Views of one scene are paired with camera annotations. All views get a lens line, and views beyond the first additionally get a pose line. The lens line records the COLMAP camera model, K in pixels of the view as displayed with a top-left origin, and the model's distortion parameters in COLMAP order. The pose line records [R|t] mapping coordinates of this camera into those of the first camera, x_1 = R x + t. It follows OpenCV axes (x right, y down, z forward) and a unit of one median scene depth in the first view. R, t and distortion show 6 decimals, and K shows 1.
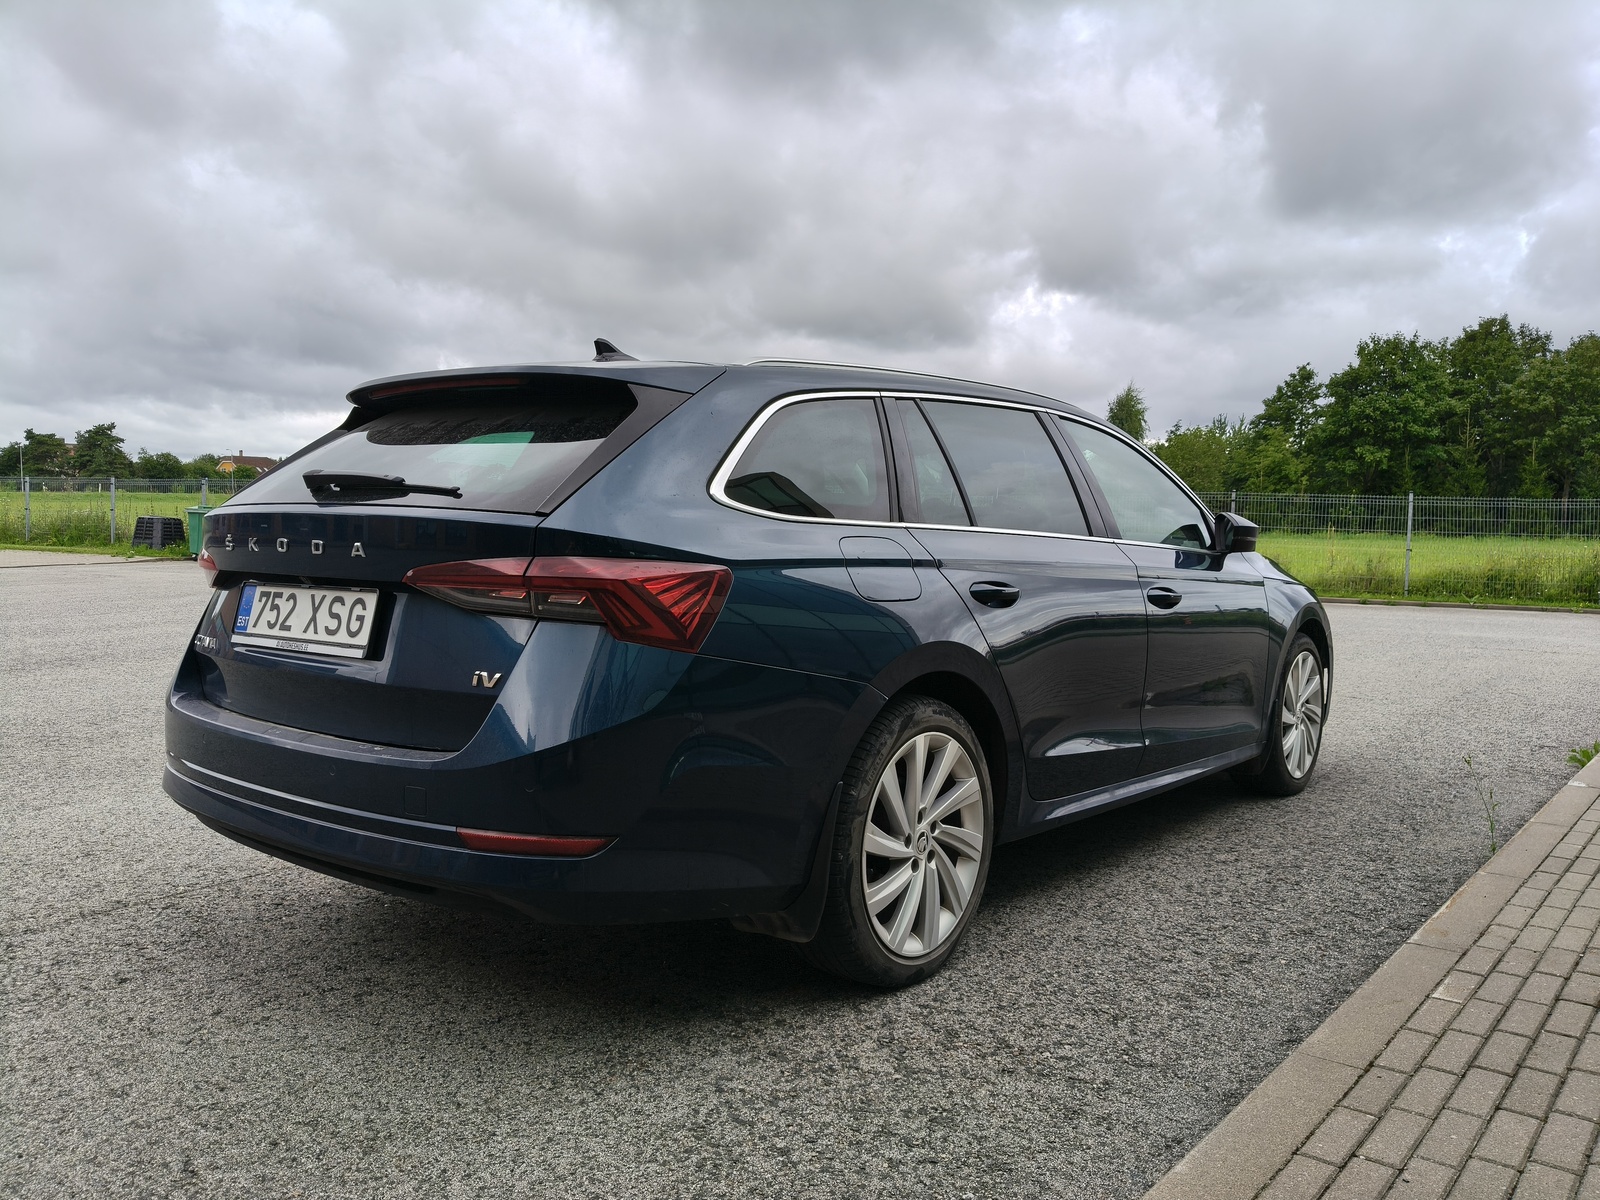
lens RADIAL K [[1221.1, 0, 803.4], [0, 1221.1, 639.3], [0, 0, 1]] dist [0.131527, -0.187545]
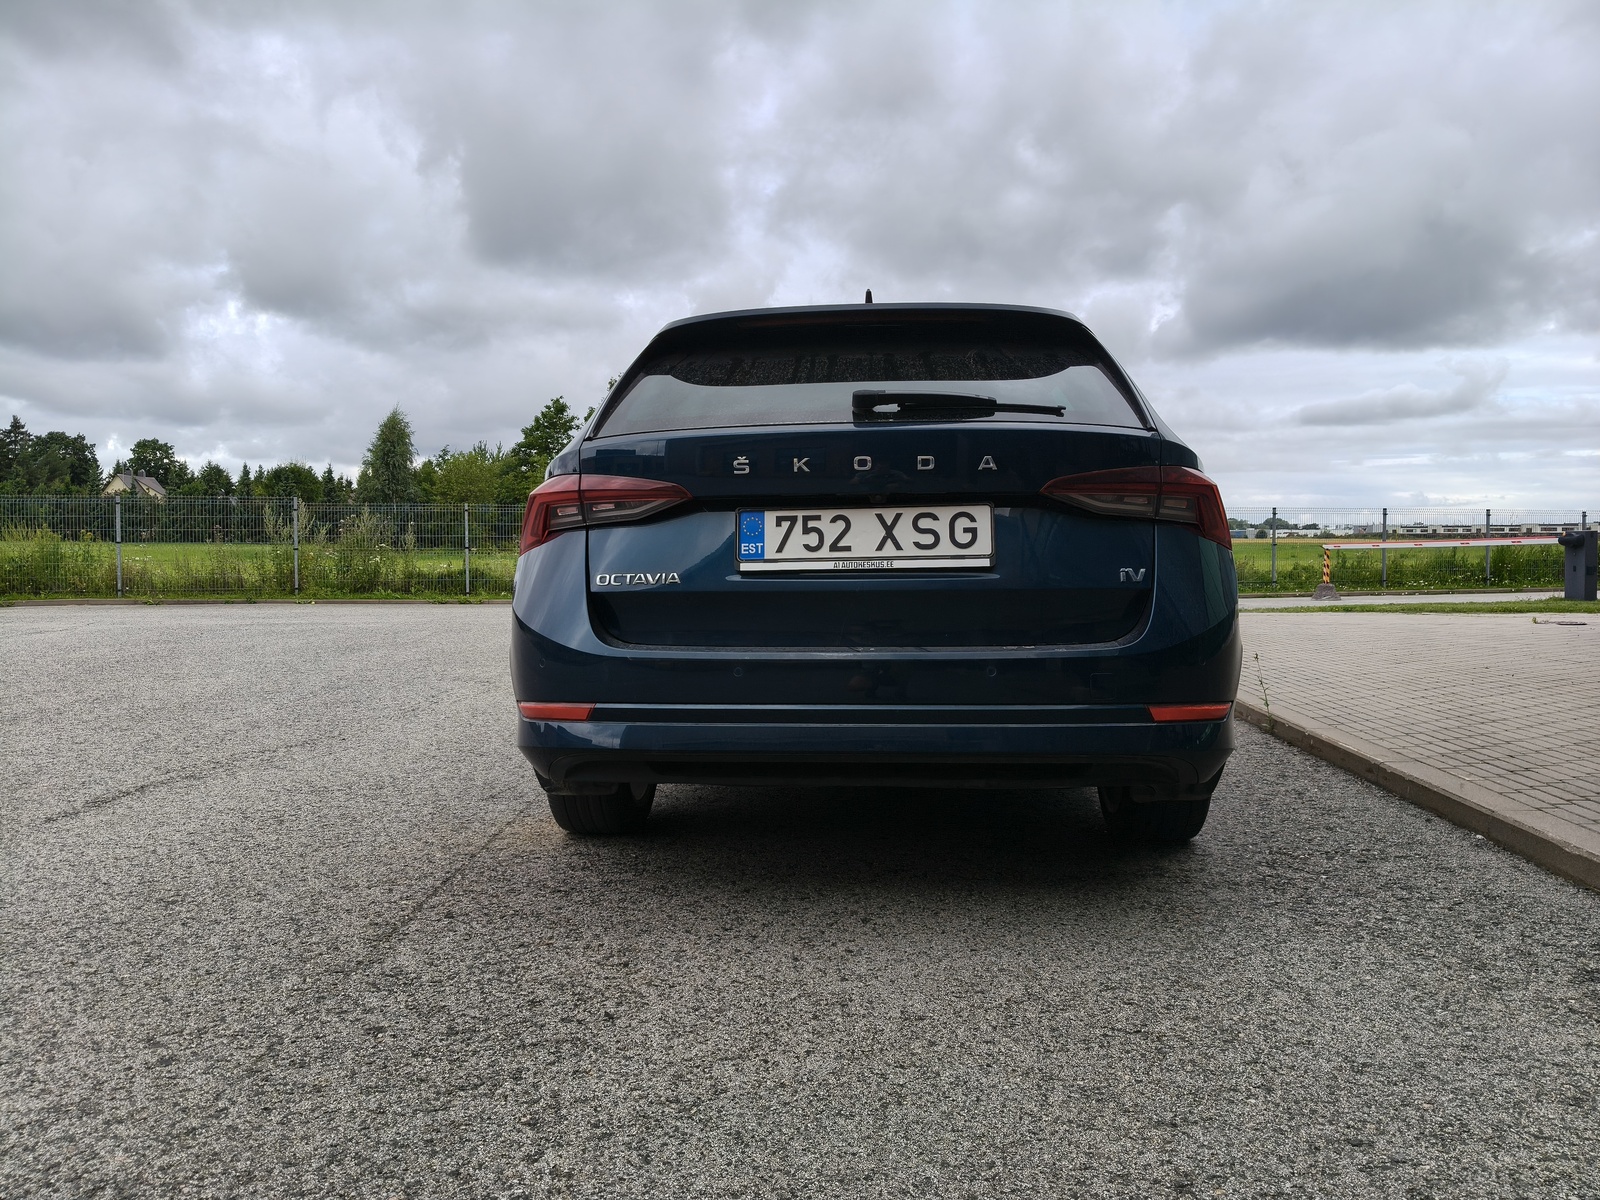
lens RADIAL K [[1253.3, 0, 800.0], [0, 1253.3, 600.0], [0, 0, 1]] dist [-0.038068, -0.011484]
pose [[0.808633, -0.043007, 0.586739, -0.878578], [0.076280, 0.996570, -0.032081, 0.051778], [-0.583347, 0.070699, 0.809141, 0.187242]]
